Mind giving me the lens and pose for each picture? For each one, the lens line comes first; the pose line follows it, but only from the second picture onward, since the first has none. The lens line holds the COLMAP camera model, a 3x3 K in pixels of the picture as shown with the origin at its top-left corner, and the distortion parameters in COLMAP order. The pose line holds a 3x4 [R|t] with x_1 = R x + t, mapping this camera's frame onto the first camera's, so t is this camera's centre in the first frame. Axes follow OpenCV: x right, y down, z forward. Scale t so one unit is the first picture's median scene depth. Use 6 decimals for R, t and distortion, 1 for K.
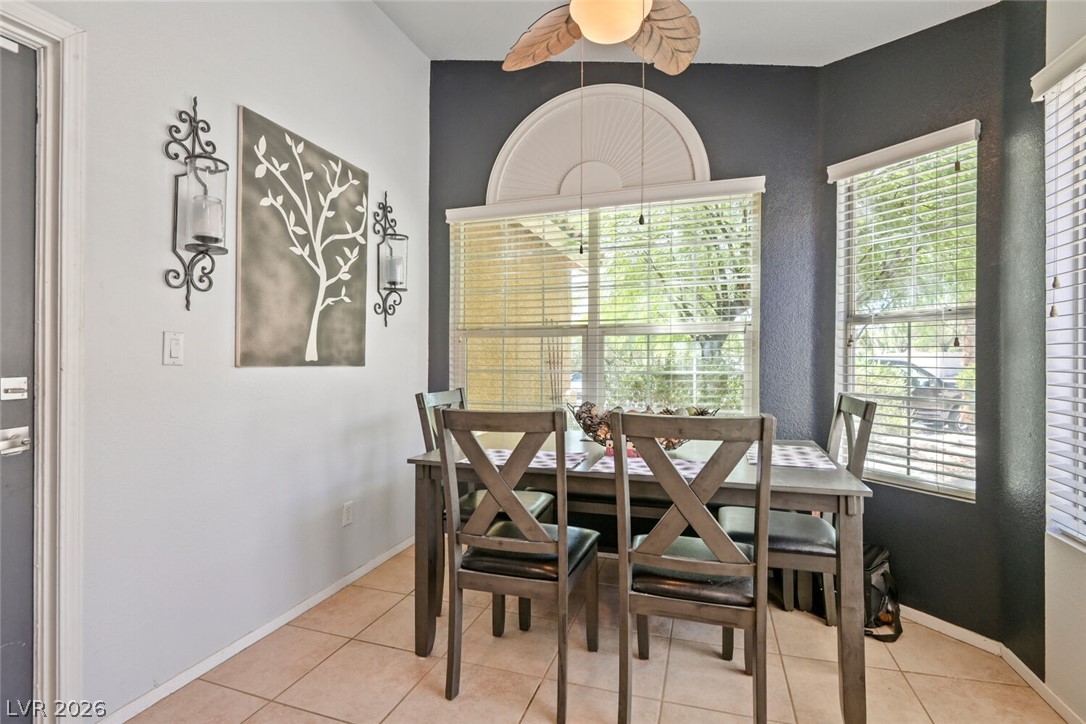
lens RADIAL K [[498.7, 0, 543.0], [0, 498.7, 362.0], [0, 0, 1]] dist [-0.000428, -0.029693]
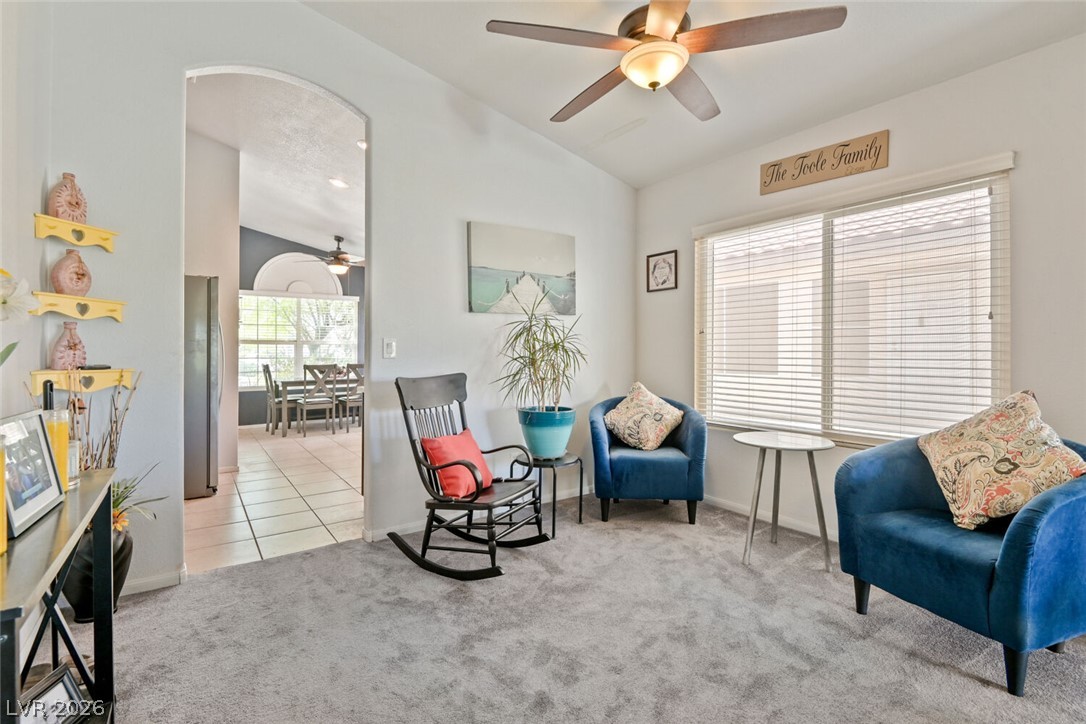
lens RADIAL K [[499.3, 0, 540.6], [0, 499.3, 354.4], [0, 0, 1]] dist [0.002596, -0.015513]
pose [[0.595019, -0.003371, 0.803705, -1.322834], [0.002347, 0.999994, 0.002456, -0.003838], [-0.803708, 0.000425, 0.595023, -1.699939]]
